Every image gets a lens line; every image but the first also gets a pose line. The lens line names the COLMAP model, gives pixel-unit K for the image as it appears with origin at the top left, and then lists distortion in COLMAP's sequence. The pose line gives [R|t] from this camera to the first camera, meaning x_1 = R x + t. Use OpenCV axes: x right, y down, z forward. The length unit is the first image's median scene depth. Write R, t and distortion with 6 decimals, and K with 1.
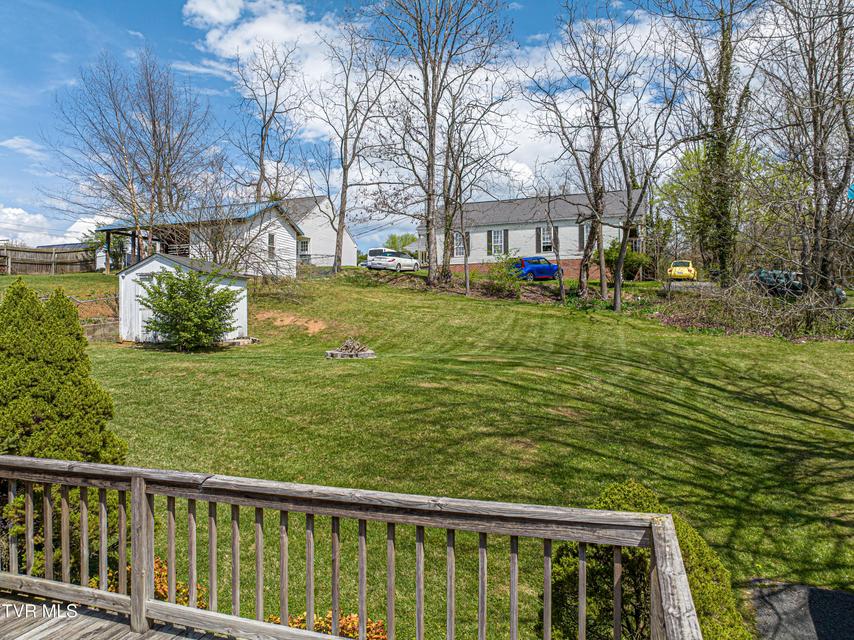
lens RADIAL K [[603.7, 0, 429.3], [0, 603.7, 315.5], [0, 0, 1]] dist [-0.050036, 0.022681]
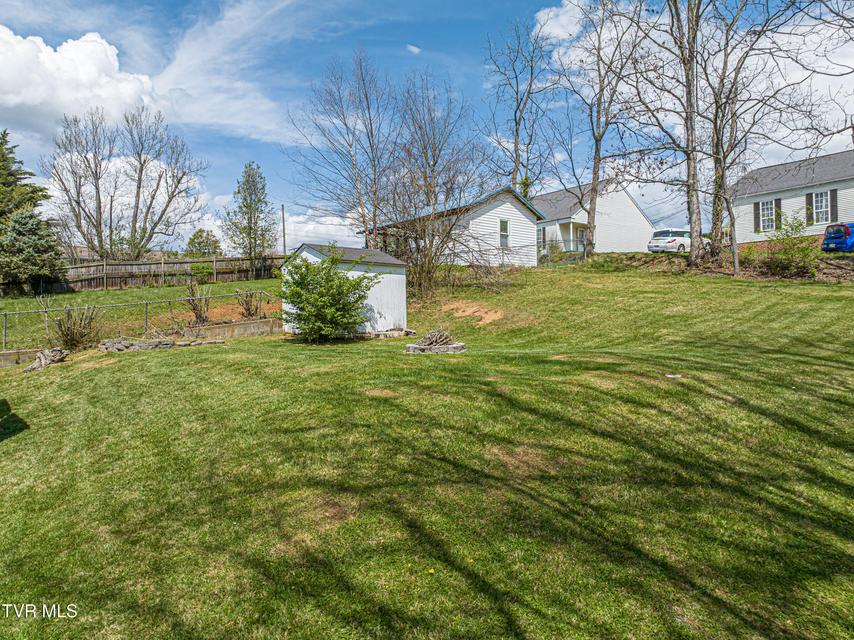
lens RADIAL K [[592.2, 0, 427.0], [0, 592.2, 320.0], [0, 0, 1]] dist [-0.031168, 0.005366]
pose [[0.843064, -0.008228, -0.537750, 0.149135], [0.016035, 0.999823, 0.009841, 0.010507], [0.537574, -0.016920, 0.843047, 0.168548]]
